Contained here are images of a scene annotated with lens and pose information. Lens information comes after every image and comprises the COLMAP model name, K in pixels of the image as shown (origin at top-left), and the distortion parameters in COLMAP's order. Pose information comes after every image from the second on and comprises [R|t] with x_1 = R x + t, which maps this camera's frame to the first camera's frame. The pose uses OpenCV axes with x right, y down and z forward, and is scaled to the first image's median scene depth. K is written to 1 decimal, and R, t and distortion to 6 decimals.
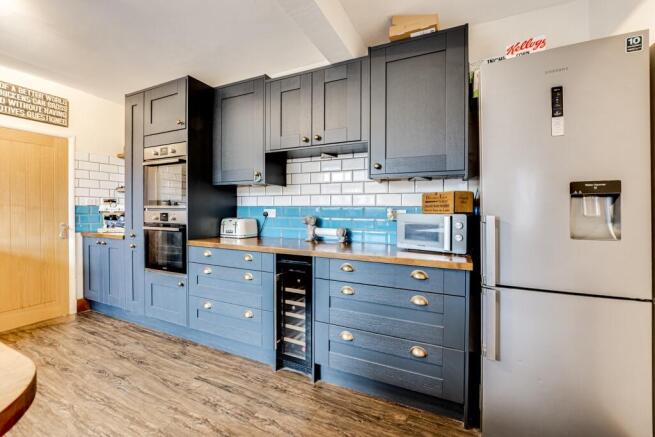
lens RADIAL K [[282.4, 0, 317.2], [0, 282.4, 210.9], [0, 0, 1]] dist [-0.009380, 0.002910]
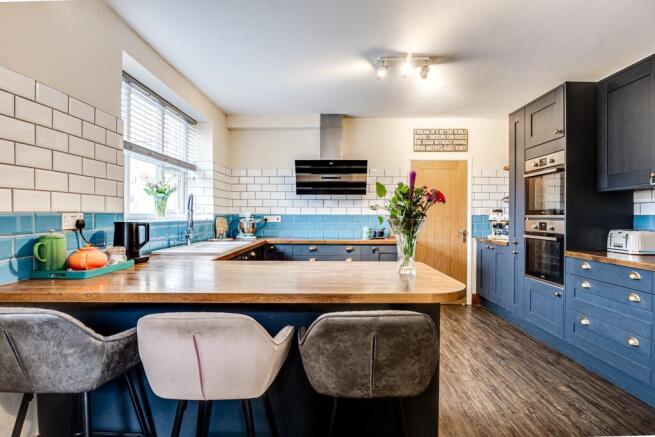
lens RADIAL K [[351.7, 0, 326.4], [0, 351.7, 215.2], [0, 0, 1]] dist [-0.041311, -0.003370]
pose [[0.451880, -0.003060, -0.892073, 0.232222], [-0.011029, 0.999899, -0.009017, 0.001614], [0.892010, 0.013914, 0.451801, -0.282099]]
